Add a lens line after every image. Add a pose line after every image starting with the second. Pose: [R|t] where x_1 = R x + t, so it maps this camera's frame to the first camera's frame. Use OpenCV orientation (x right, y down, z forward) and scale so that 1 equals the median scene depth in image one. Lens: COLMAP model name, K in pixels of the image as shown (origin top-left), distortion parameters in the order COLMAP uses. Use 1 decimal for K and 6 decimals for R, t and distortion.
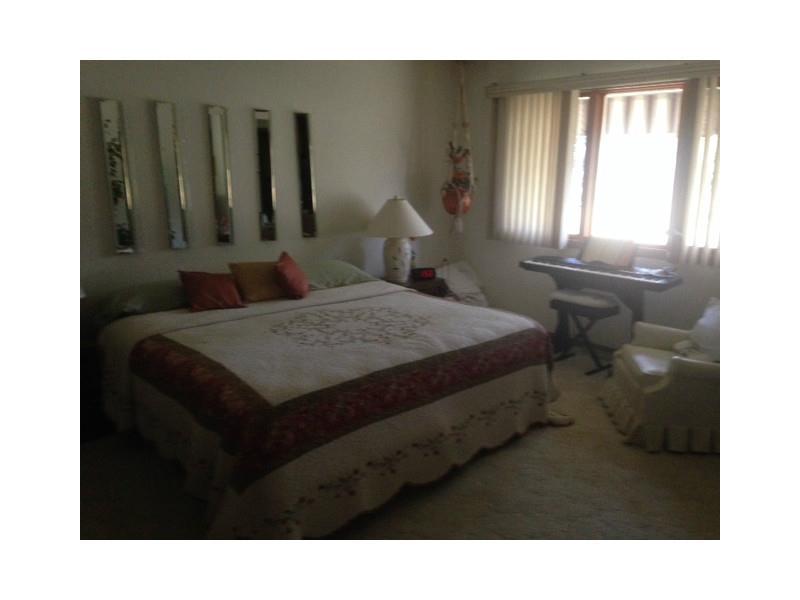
lens RADIAL K [[537.8, 0, 400.0], [0, 537.8, 300.0], [0, 0, 1]] dist [0.000552, -0.002899]
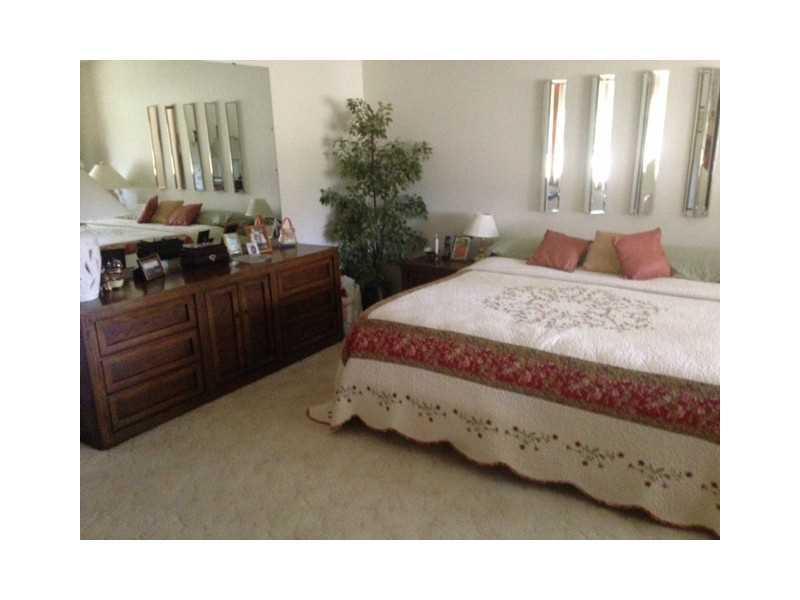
lens RADIAL K [[537.8, 0, 400.0], [0, 537.8, 300.0], [0, 0, 1]] dist [0.000552, -0.002899]
pose [[0.256708, 0.258191, -0.931364, 0.800330], [-0.190974, 0.958208, 0.212995, -0.121561], [0.947433, 0.123189, 0.295287, 0.492209]]
